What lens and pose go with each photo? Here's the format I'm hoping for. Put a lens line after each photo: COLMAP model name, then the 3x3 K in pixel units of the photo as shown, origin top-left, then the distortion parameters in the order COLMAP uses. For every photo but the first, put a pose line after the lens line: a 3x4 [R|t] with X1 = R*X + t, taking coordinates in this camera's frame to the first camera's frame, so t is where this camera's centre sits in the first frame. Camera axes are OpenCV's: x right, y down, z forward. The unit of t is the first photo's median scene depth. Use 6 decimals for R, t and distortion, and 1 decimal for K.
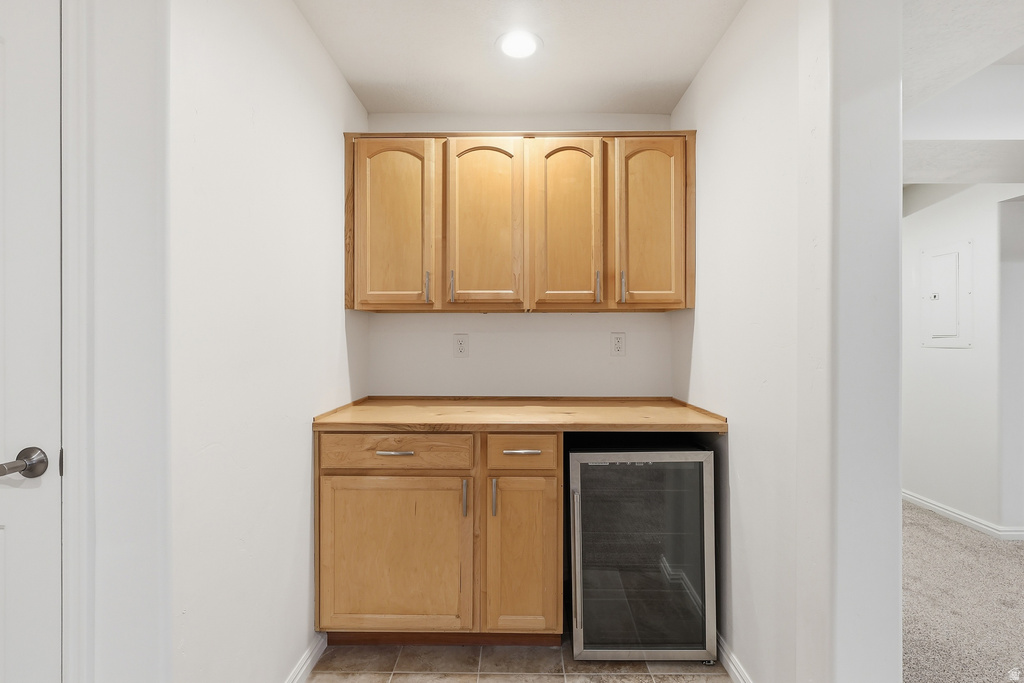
lens RADIAL K [[473.0, 0, 513.2], [0, 473.0, 340.8], [0, 0, 1]] dist [-0.001942, -0.000272]
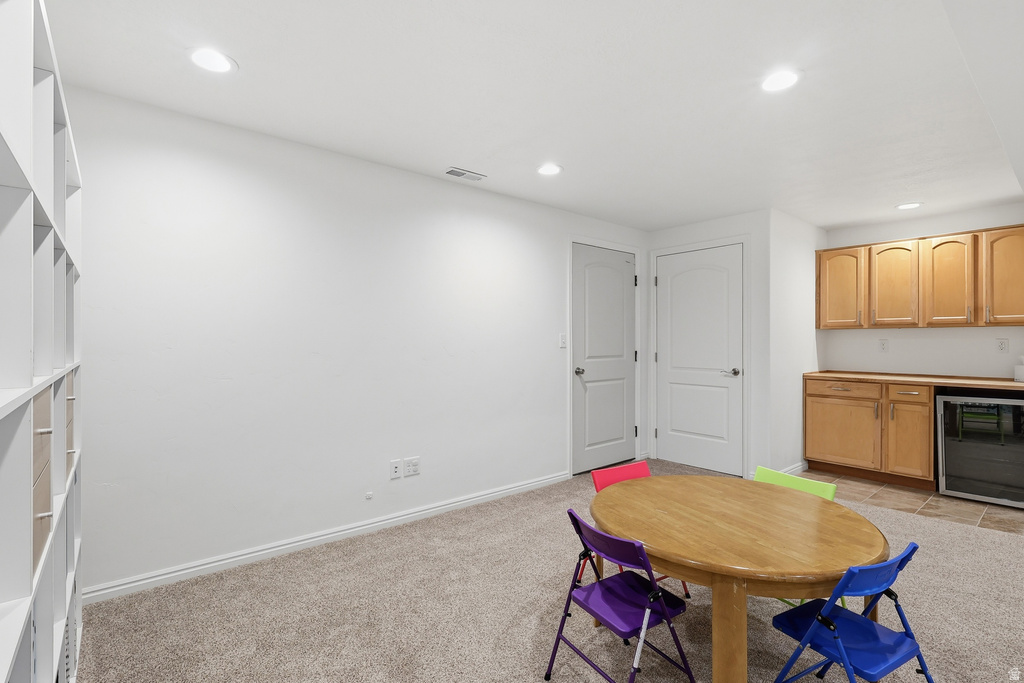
lens RADIAL K [[473.0, 0, 513.2], [0, 473.0, 340.8], [0, 0, 1]] dist [-0.001942, -0.000272]
pose [[0.647576, 0.001938, -0.761998, 0.434662], [-0.002876, 0.999996, 0.000099, -0.004728], [0.761995, 0.002128, 0.647579, -1.582244]]
